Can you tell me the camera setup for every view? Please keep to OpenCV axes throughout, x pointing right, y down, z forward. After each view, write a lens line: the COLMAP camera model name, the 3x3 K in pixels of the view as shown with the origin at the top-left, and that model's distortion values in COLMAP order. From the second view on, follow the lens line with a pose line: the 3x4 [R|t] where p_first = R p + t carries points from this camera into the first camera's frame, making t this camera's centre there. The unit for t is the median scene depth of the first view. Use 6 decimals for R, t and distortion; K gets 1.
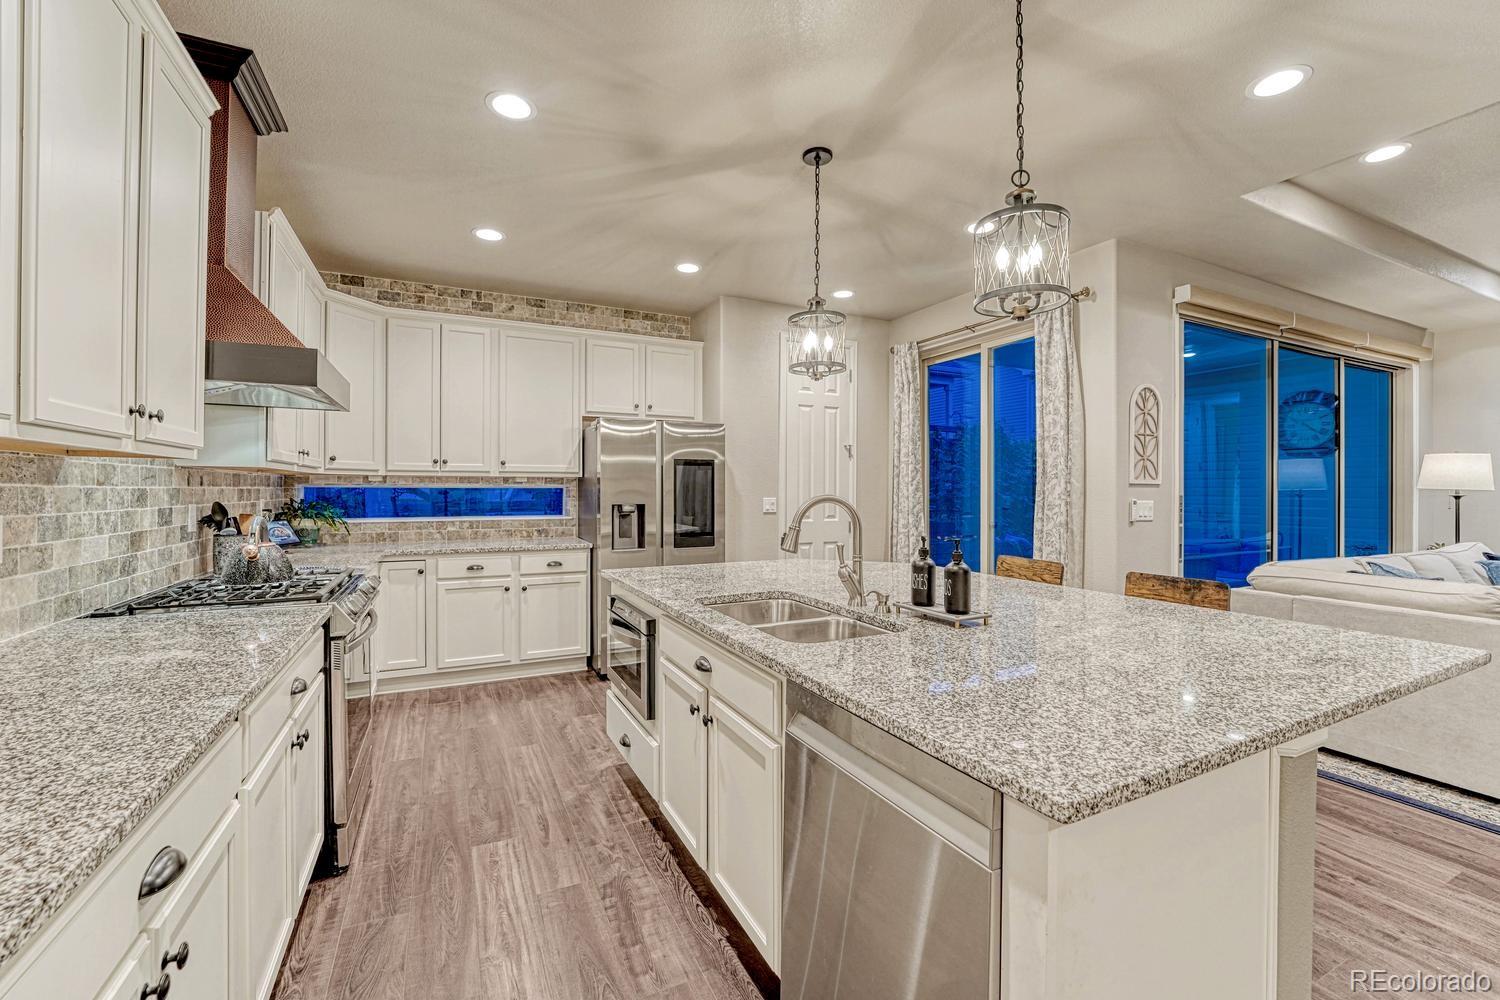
lens RADIAL K [[615.5, 0, 759.7], [0, 615.5, 494.3], [0, 0, 1]] dist [-0.012218, 0.003985]
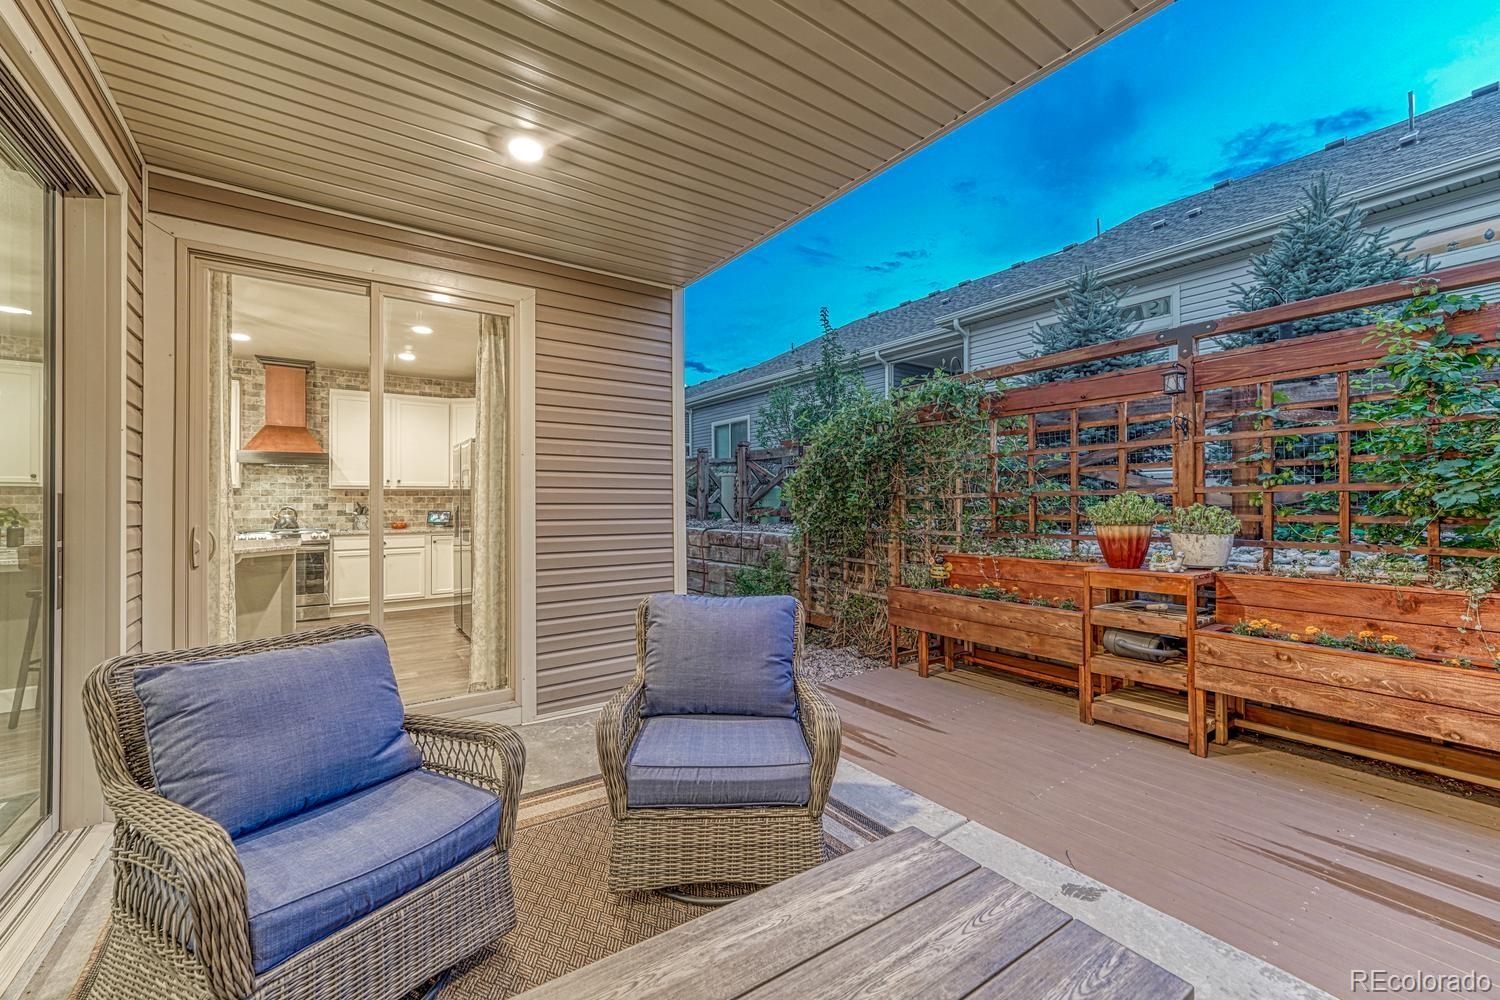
lens RADIAL K [[615.5, 0, 750.9], [0, 615.5, 502.6], [0, 0, 1]] dist [-0.012218, 0.003985]
pose [[0.138732, -0.002449, -0.990327, 1.292139], [-0.002680, 0.999992, -0.002849, 0.011985], [0.990326, 0.003049, 0.138724, 1.522129]]
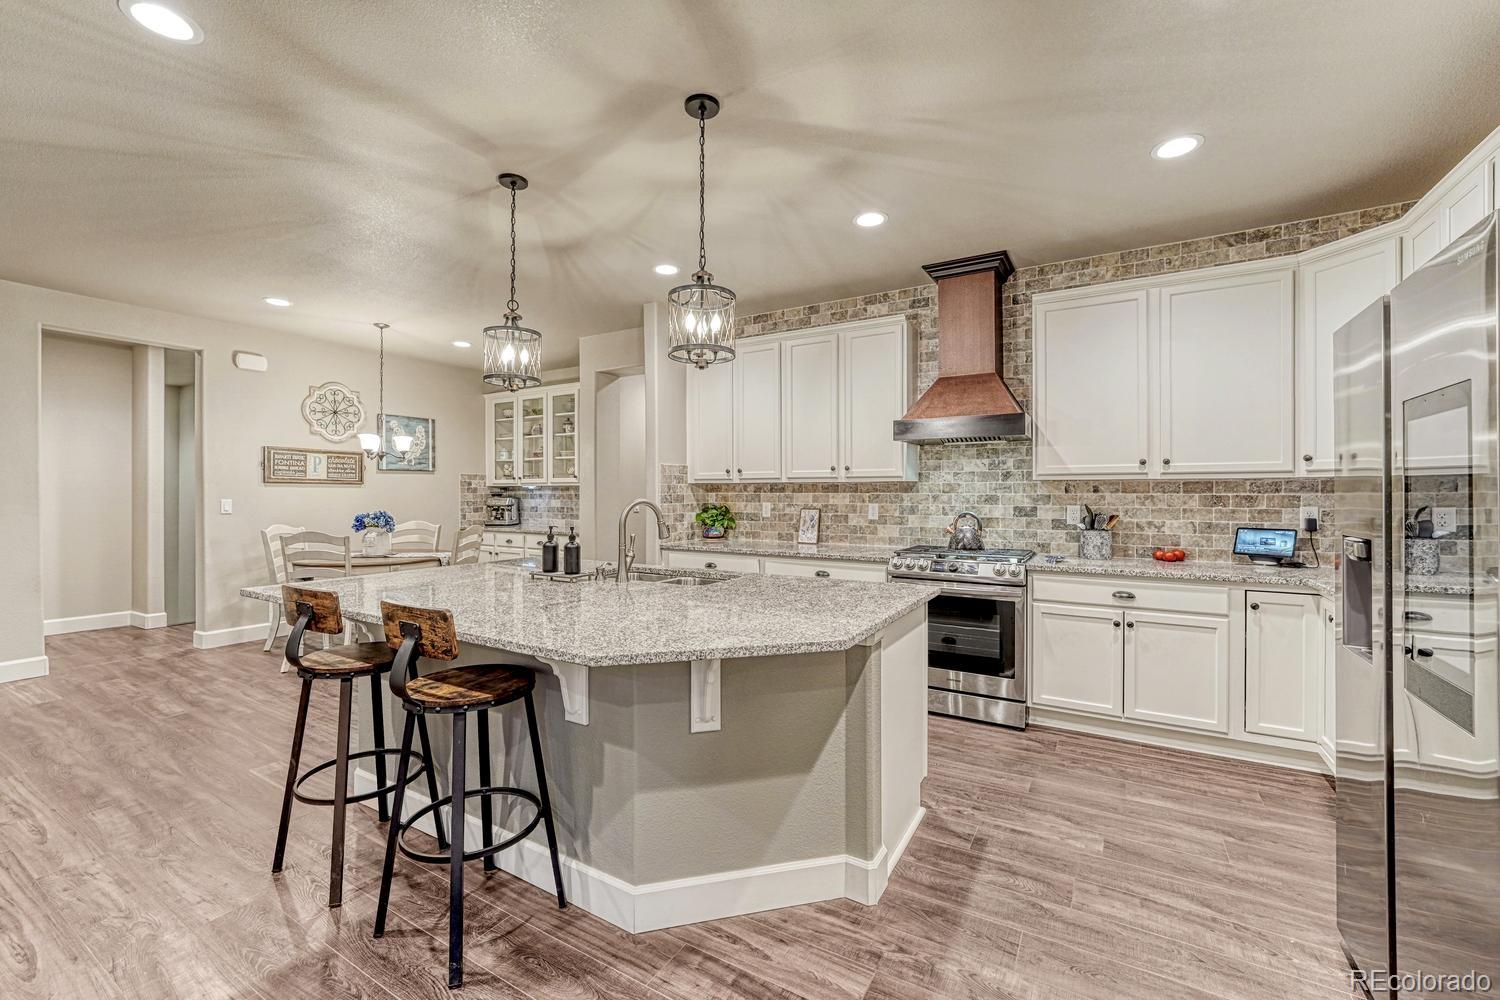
lens RADIAL K [[615.5, 0, 759.7], [0, 615.5, 487.4], [0, 0, 1]] dist [-0.012218, 0.003985]
pose [[-0.841614, -0.007455, -0.540028, 0.321349], [-0.006285, 0.999972, -0.004011, -0.010387], [0.540043, 0.000018, -0.841637, 1.166135]]
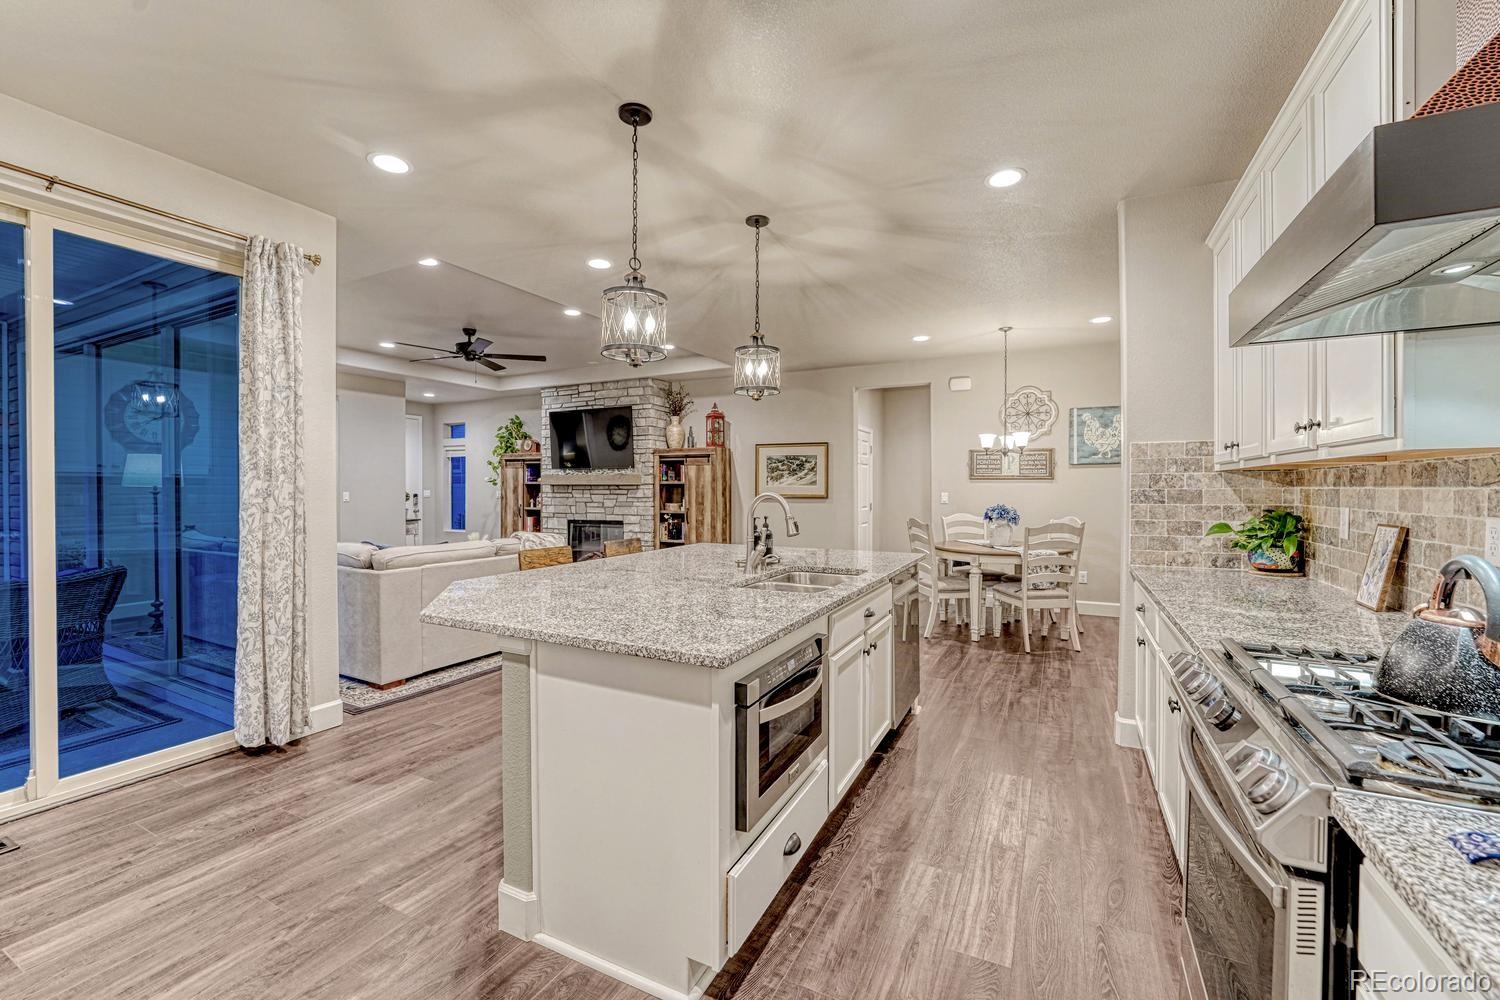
lens RADIAL K [[615.5, 0, 737.4], [0, 615.5, 502.9], [0, 0, 1]] dist [-0.012218, 0.003985]
pose [[-0.577984, -0.021787, 0.815757, -0.480033], [0.004257, 0.999549, 0.029712, -0.008665], [-0.816037, 0.020646, -0.577631, 0.929618]]
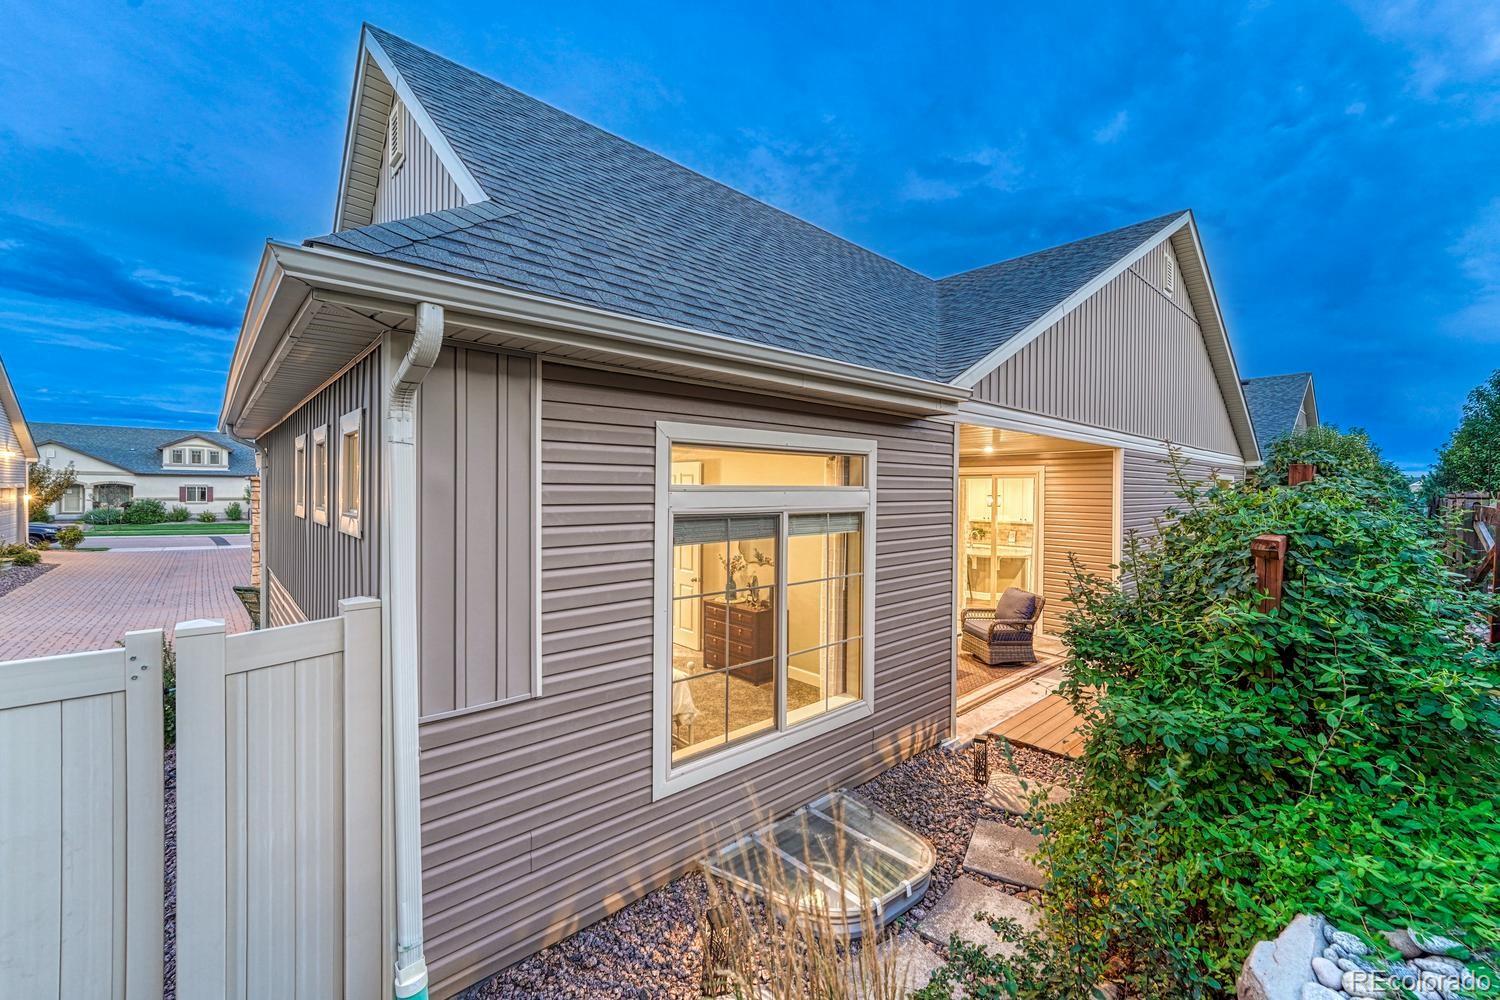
lens RADIAL K [[615.5, 0, 757.1], [0, 615.5, 499.0], [0, 0, 1]] dist [-0.012218, 0.003985]
pose [[-0.962611, -0.002602, -0.270877, 2.037279], [-0.008054, 0.999787, 0.019016, -0.219064], [0.270770, 0.020486, -0.962426, 3.302539]]
